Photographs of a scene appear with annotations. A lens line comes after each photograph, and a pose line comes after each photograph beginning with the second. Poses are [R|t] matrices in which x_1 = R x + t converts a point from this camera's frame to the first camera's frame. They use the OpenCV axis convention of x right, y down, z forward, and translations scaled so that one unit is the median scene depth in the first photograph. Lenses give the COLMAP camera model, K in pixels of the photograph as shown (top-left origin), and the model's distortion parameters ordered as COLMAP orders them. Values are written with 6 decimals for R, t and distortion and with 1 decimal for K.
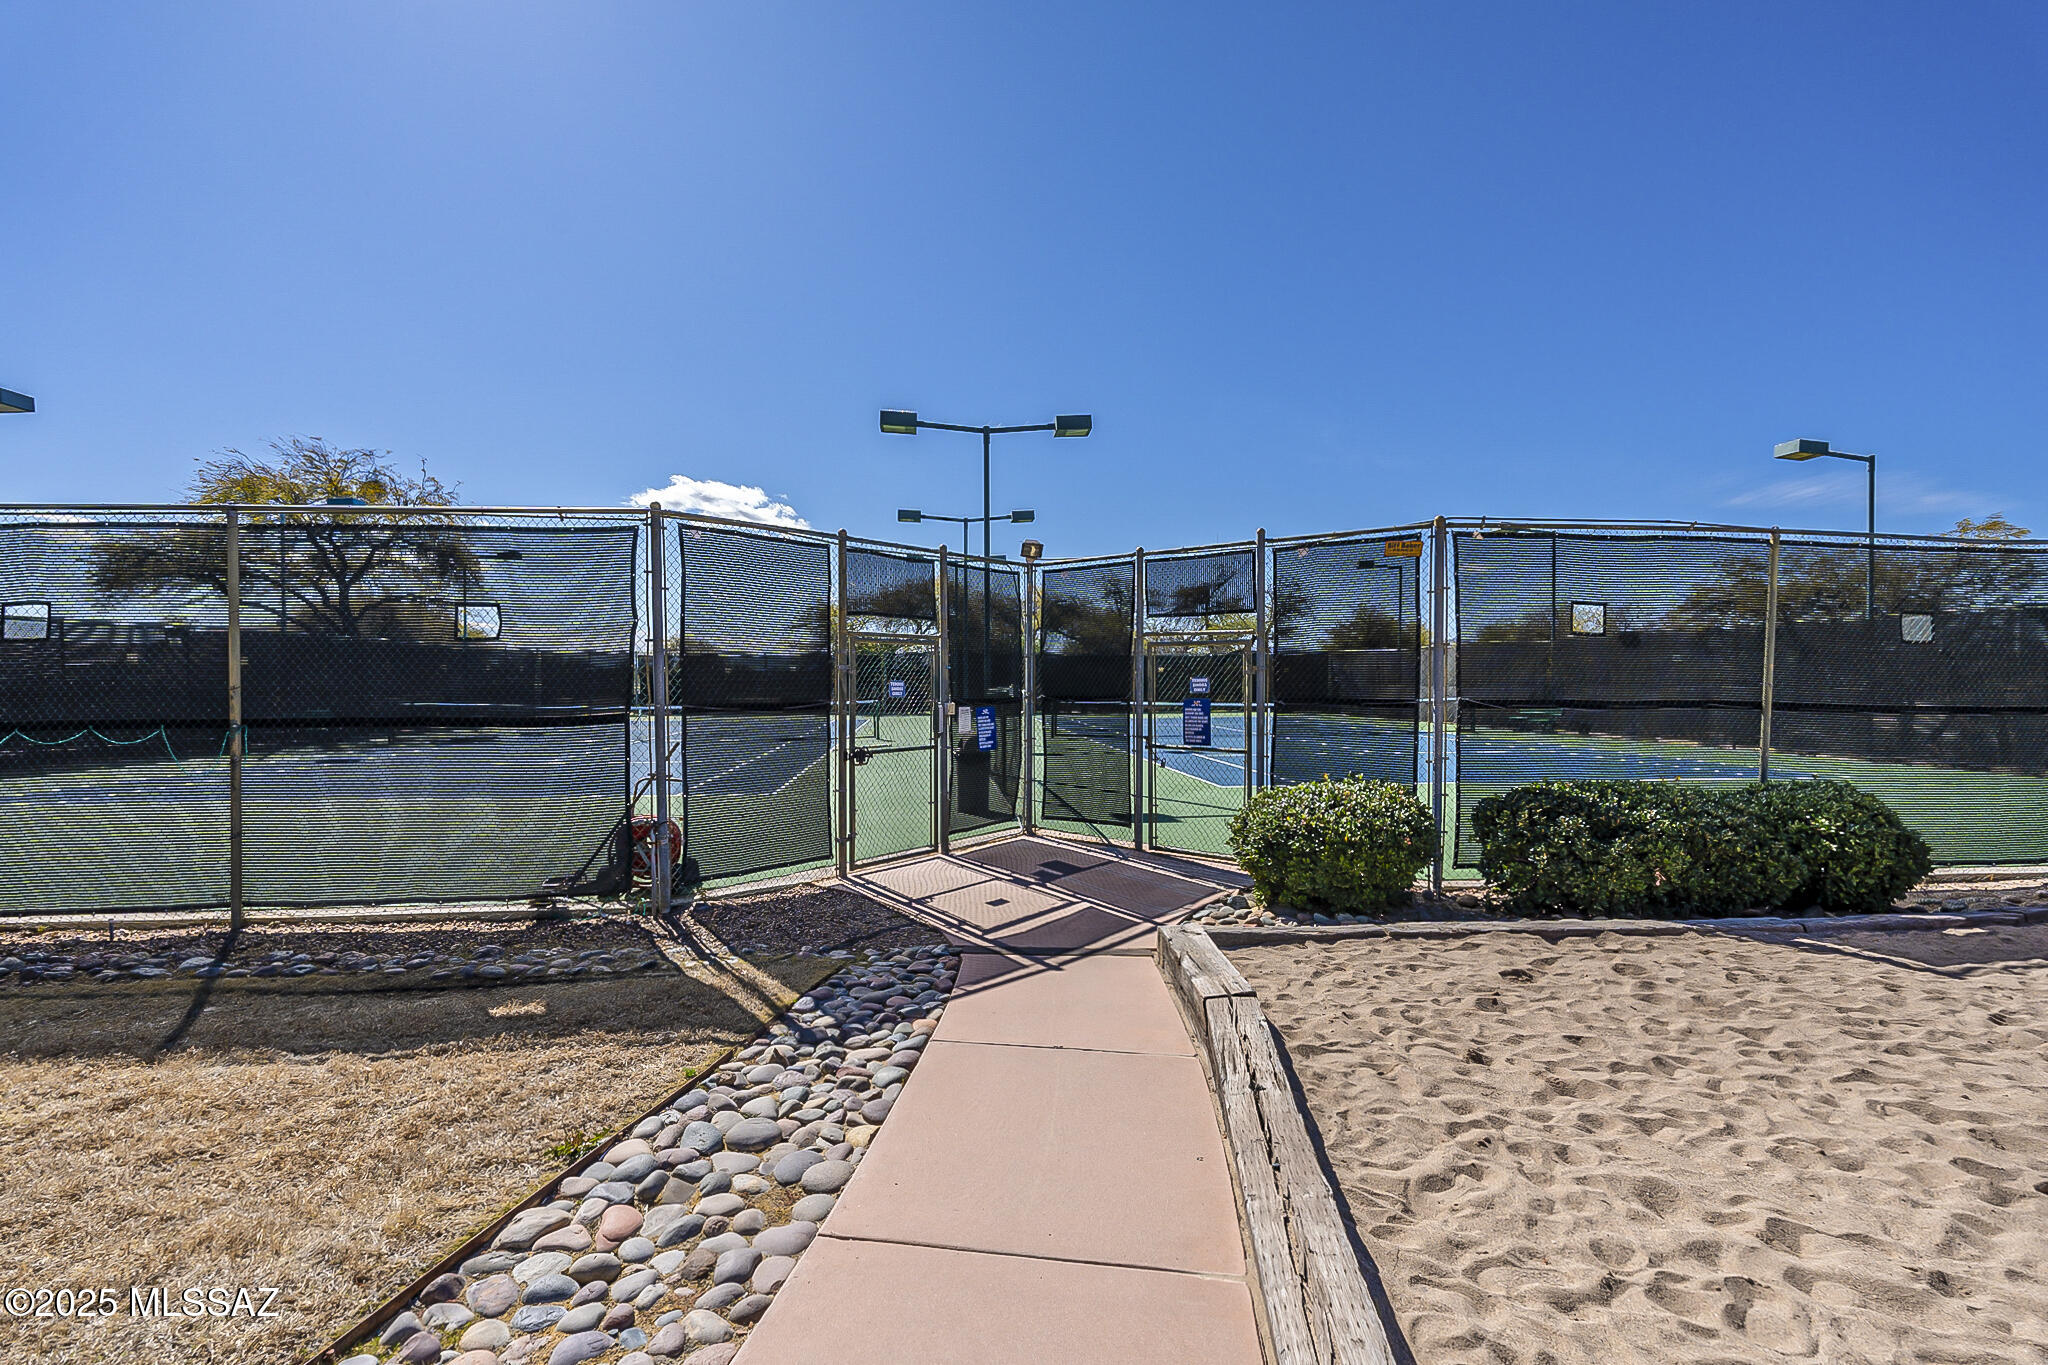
lens RADIAL K [[942.4, 0, 1024.5], [0, 942.4, 676.9], [0, 0, 1]] dist [-0.001993, 0.000049]
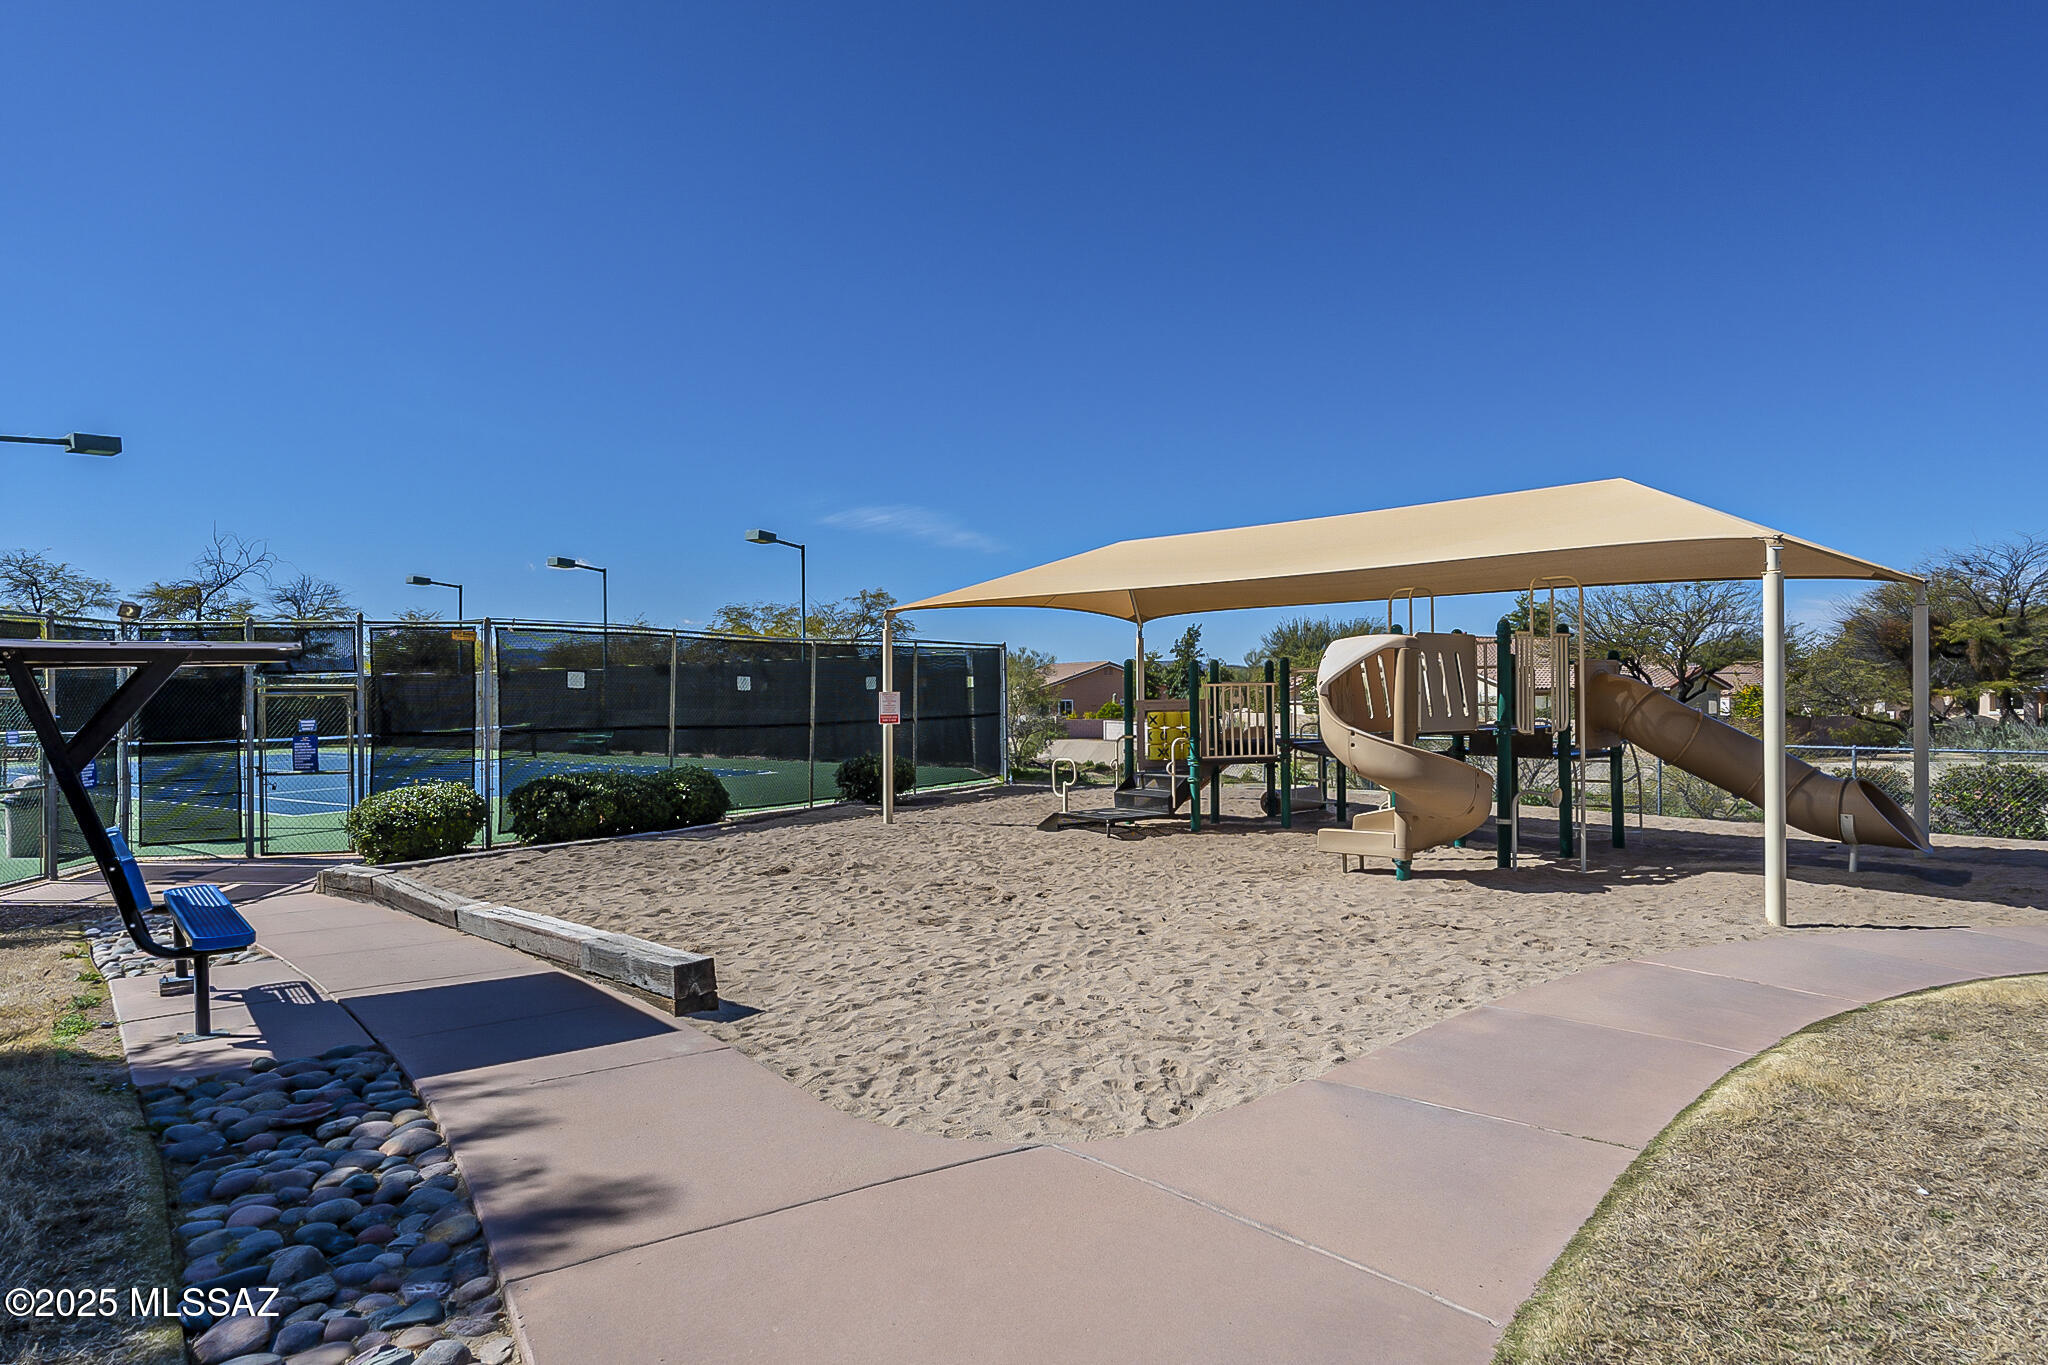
lens RADIAL K [[1176.5, 0, 1025.9], [0, 1176.5, 680.8], [0, 0, 1]] dist [-0.006349, -0.002356]
pose [[0.676117, -0.005909, 0.736771, -0.417379], [0.015620, 0.999858, -0.006315, -0.033798], [-0.736629, 0.015777, 0.676113, -1.036393]]
